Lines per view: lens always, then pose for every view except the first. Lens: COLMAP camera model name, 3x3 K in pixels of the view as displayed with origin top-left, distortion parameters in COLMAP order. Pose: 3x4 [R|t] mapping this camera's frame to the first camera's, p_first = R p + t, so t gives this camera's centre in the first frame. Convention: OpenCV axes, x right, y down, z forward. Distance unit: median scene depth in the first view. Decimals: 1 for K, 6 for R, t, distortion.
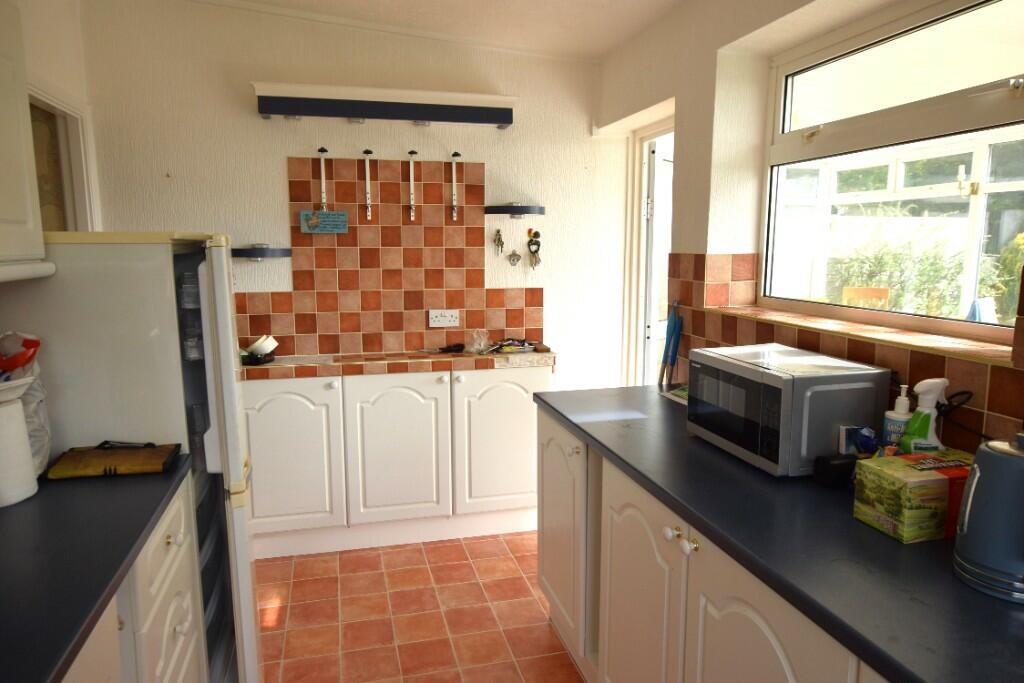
lens RADIAL K [[699.4, 0, 512.5], [0, 699.4, 341.7], [0, 0, 1]] dist [-0.001448, -0.000330]
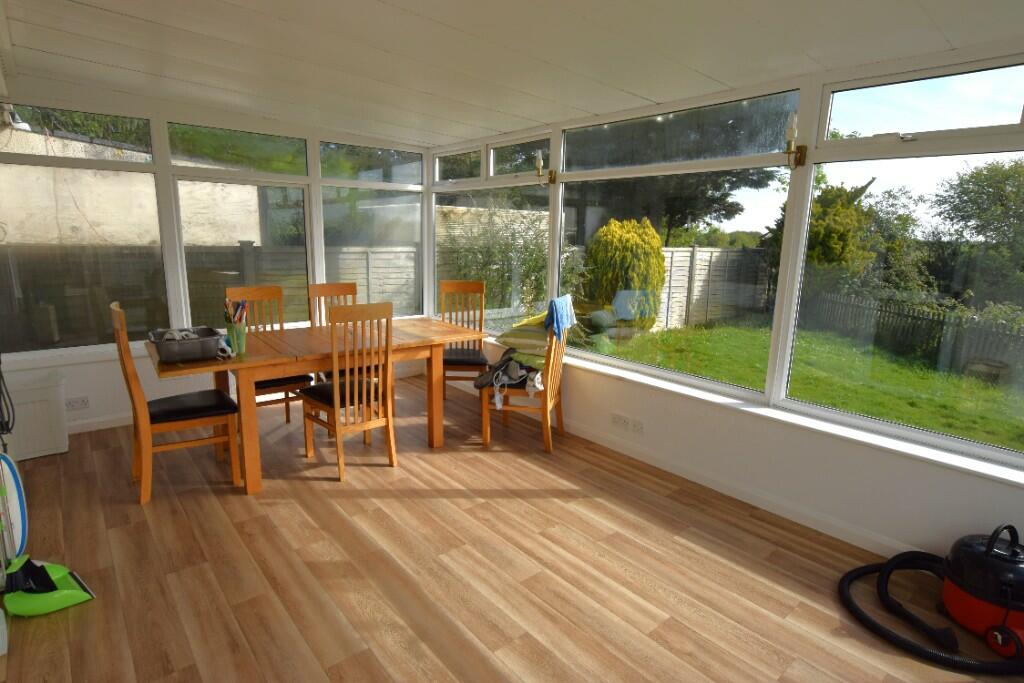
lens RADIAL K [[547.9, 0, 510.4], [0, 547.9, 342.8], [0, 0, 1]] dist [0.001248, 0.000043]
pose [[0.904063, -0.066682, 0.422165, 0.246072], [0.041500, 0.996783, 0.068573, -0.041681], [-0.425379, -0.044474, 0.903922, 0.298582]]
